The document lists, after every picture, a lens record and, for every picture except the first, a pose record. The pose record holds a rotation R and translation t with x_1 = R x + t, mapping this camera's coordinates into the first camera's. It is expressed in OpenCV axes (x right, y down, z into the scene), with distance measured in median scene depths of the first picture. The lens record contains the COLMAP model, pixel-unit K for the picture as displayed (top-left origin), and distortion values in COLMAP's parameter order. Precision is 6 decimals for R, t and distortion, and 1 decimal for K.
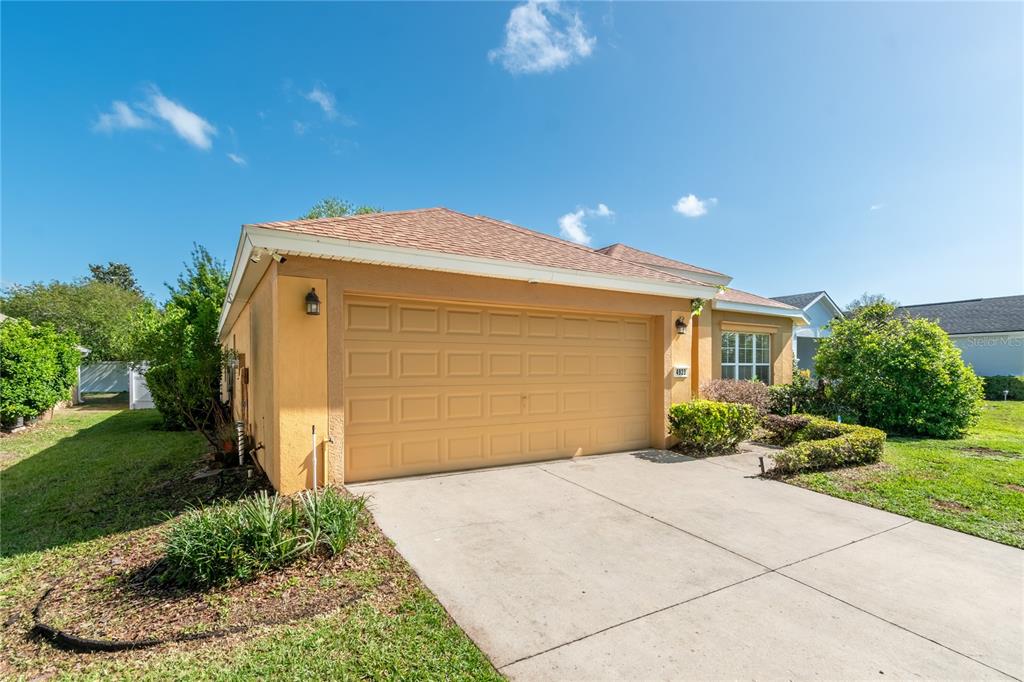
lens RADIAL K [[500.0, 0, 523.1], [0, 500.0, 371.2], [0, 0, 1]] dist [0.001859, 0.000181]
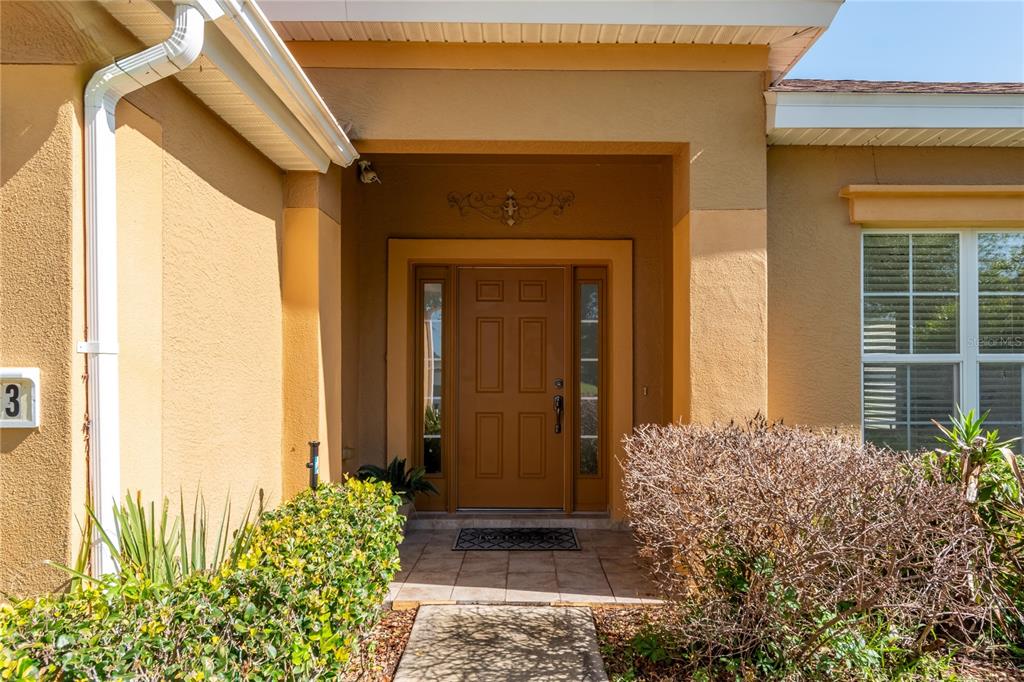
lens RADIAL K [[632.0, 0, 516.4], [0, 632.0, 376.7], [0, 0, 1]] dist [-0.000100, 0.000125]
pose [[0.849796, 0.002997, -0.527104, 0.616436], [-0.001599, 0.999994, 0.003107, -0.008239], [0.527110, -0.001797, 0.849795, 0.939069]]
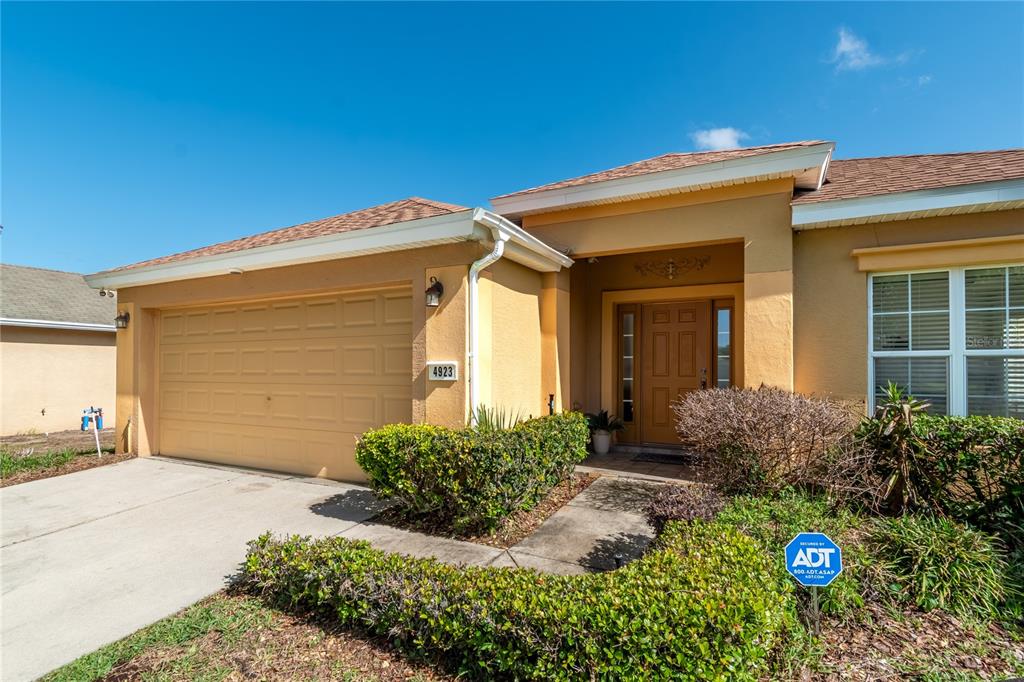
lens RADIAL K [[500.0, 0, 523.1], [0, 500.0, 371.2], [0, 0, 1]] dist [0.001859, 0.000181]
pose [[0.523177, 0.005225, -0.852208, 0.886432], [-0.002939, 0.999986, 0.004326, -0.001488], [0.852219, 0.000241, 0.523185, 0.802173]]
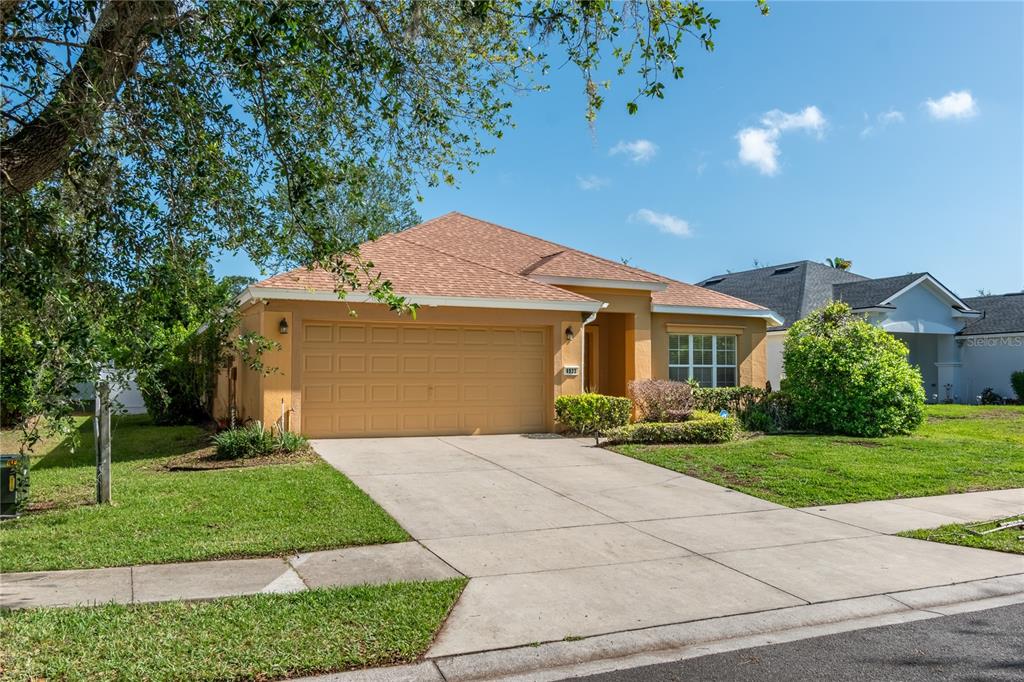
lens RADIAL K [[843.9, 0, 512.0], [0, 843.9, 341.0], [0, 0, 1]] dist [0.005779, 0.000487]
pose [[0.989496, -0.002652, -0.144537, 0.486416], [-0.004283, 0.998855, -0.047645, 0.028126], [0.144497, 0.047763, 0.988352, -1.099187]]
